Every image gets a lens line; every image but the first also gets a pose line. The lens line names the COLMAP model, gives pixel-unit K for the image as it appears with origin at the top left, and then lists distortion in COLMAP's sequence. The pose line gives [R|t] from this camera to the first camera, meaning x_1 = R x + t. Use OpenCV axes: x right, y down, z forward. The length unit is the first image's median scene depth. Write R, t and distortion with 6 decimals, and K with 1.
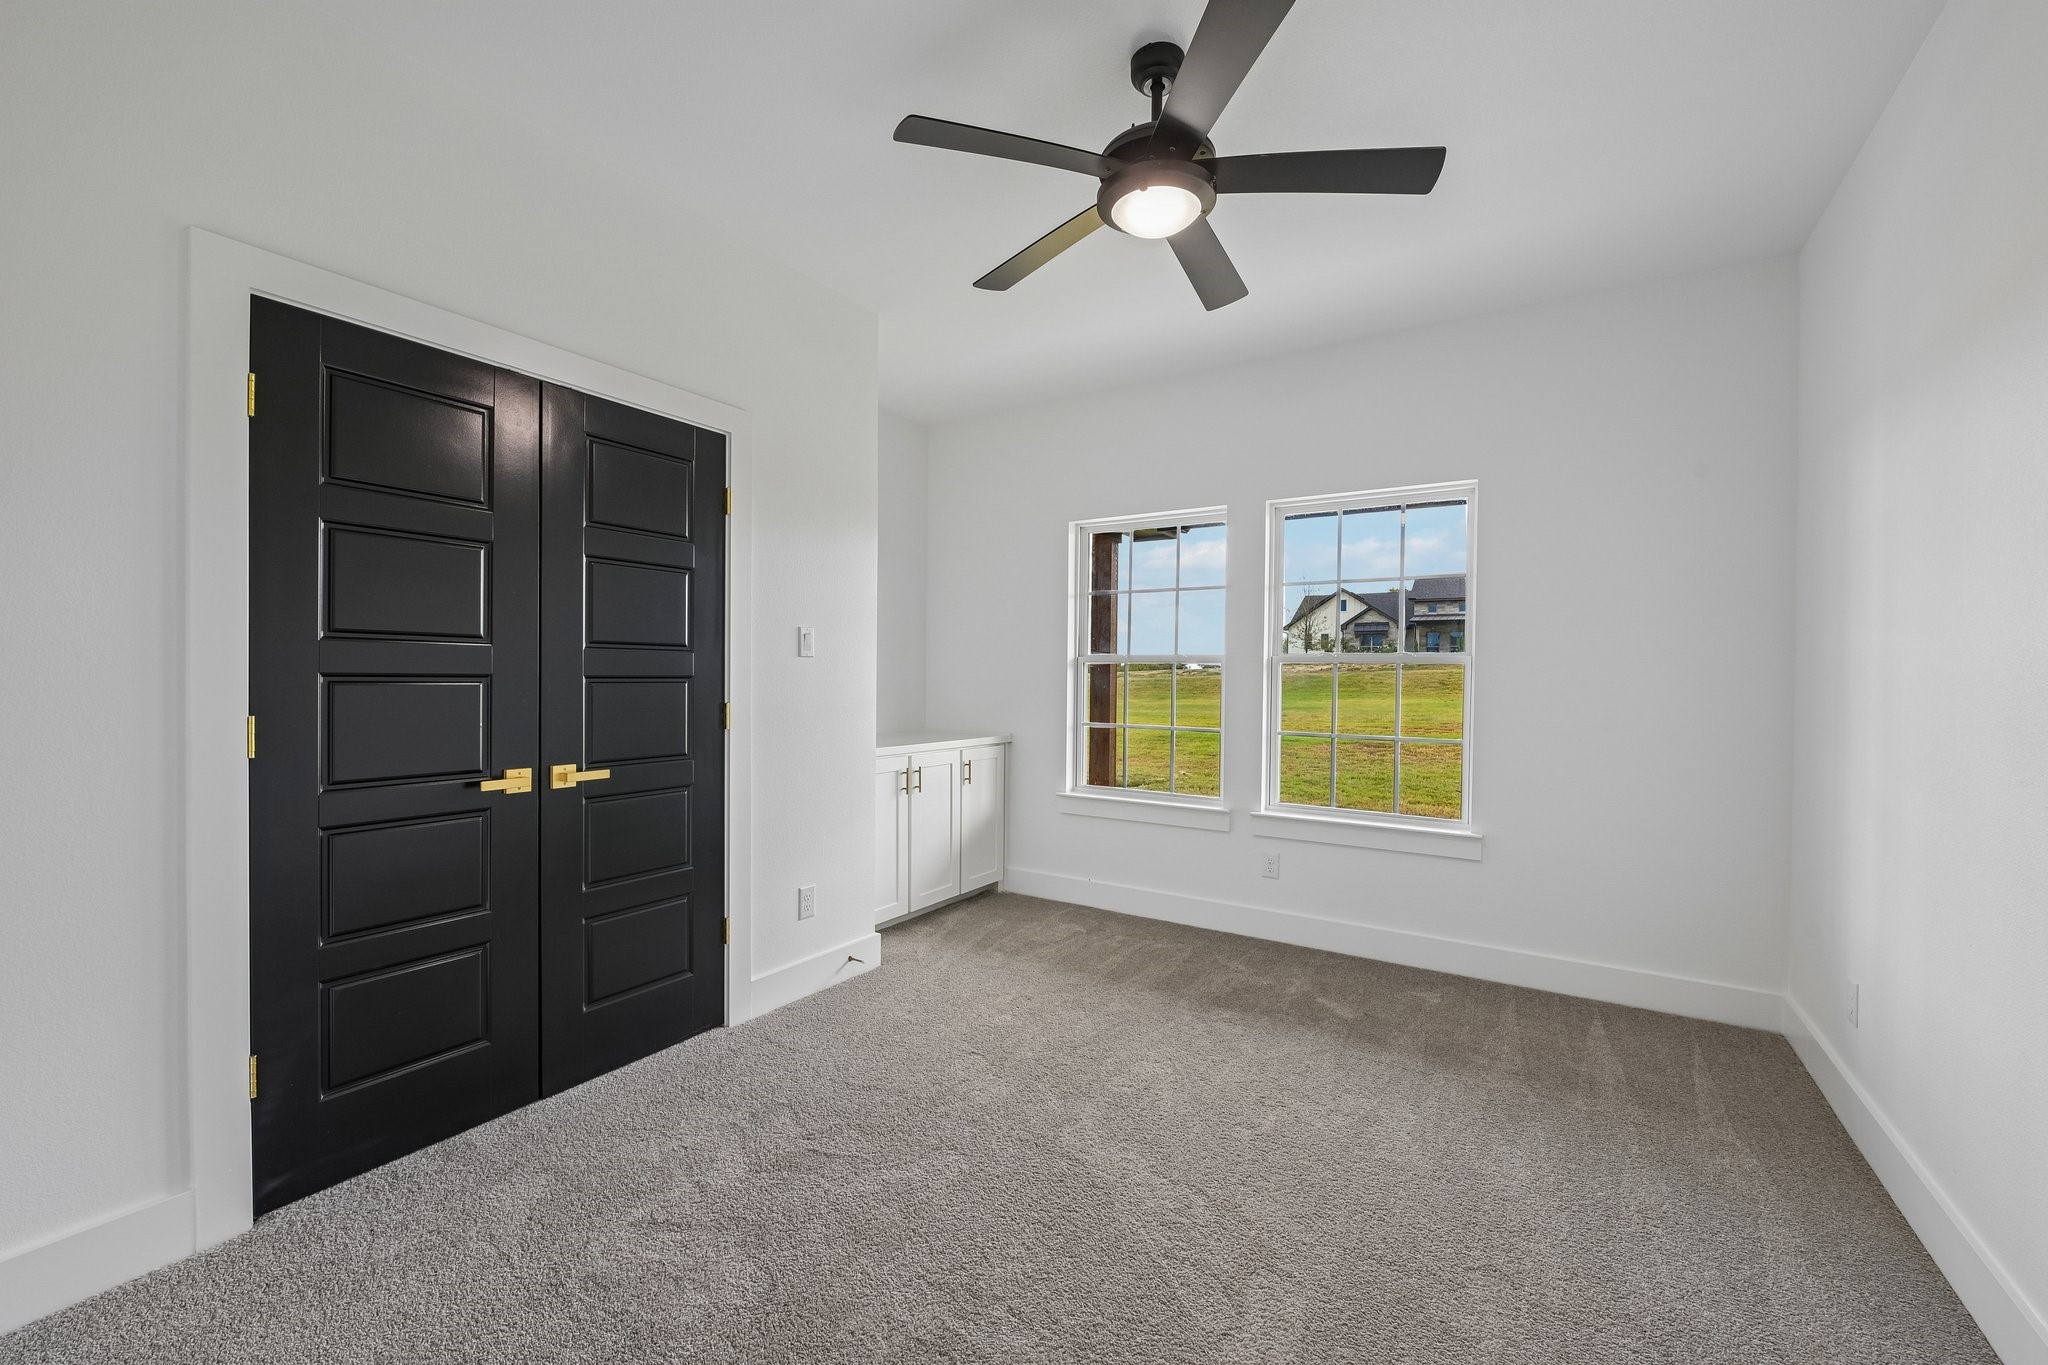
lens RADIAL K [[814.8, 0, 1024.9], [0, 814.8, 688.9], [0, 0, 1]] dist [-0.002548, -0.001094]
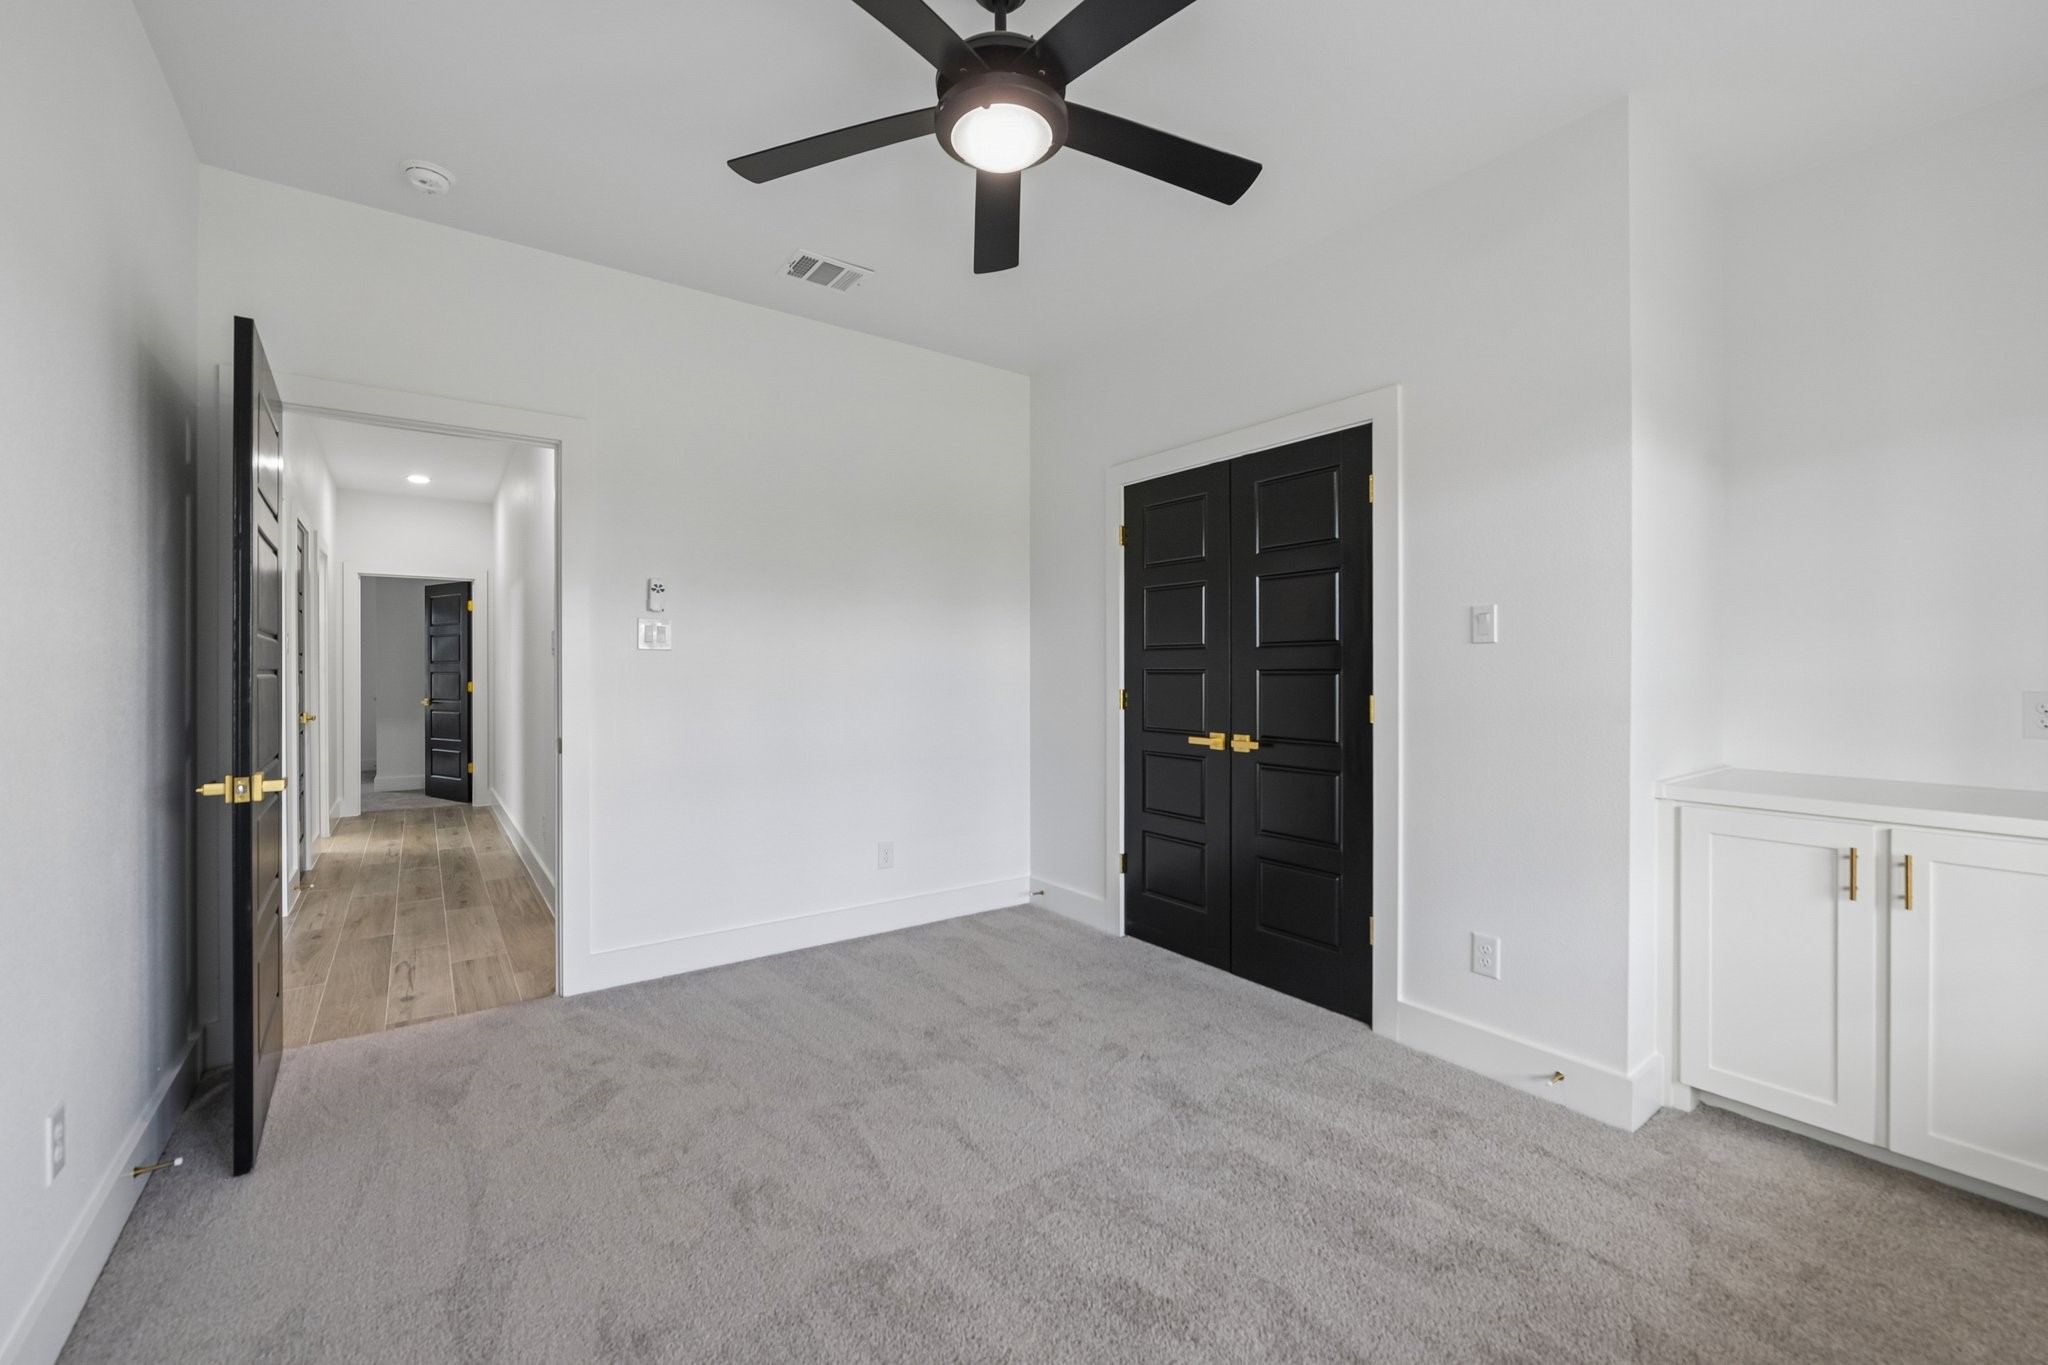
lens RADIAL K [[814.8, 0, 1023.3], [0, 814.8, 667.4], [0, 0, 1]] dist [-0.002548, -0.001094]
pose [[-0.353940, -0.005463, -0.935252, 0.724027], [-0.012503, 0.999921, -0.001109, -0.011203], [0.935185, 0.011301, -0.353980, 0.995745]]
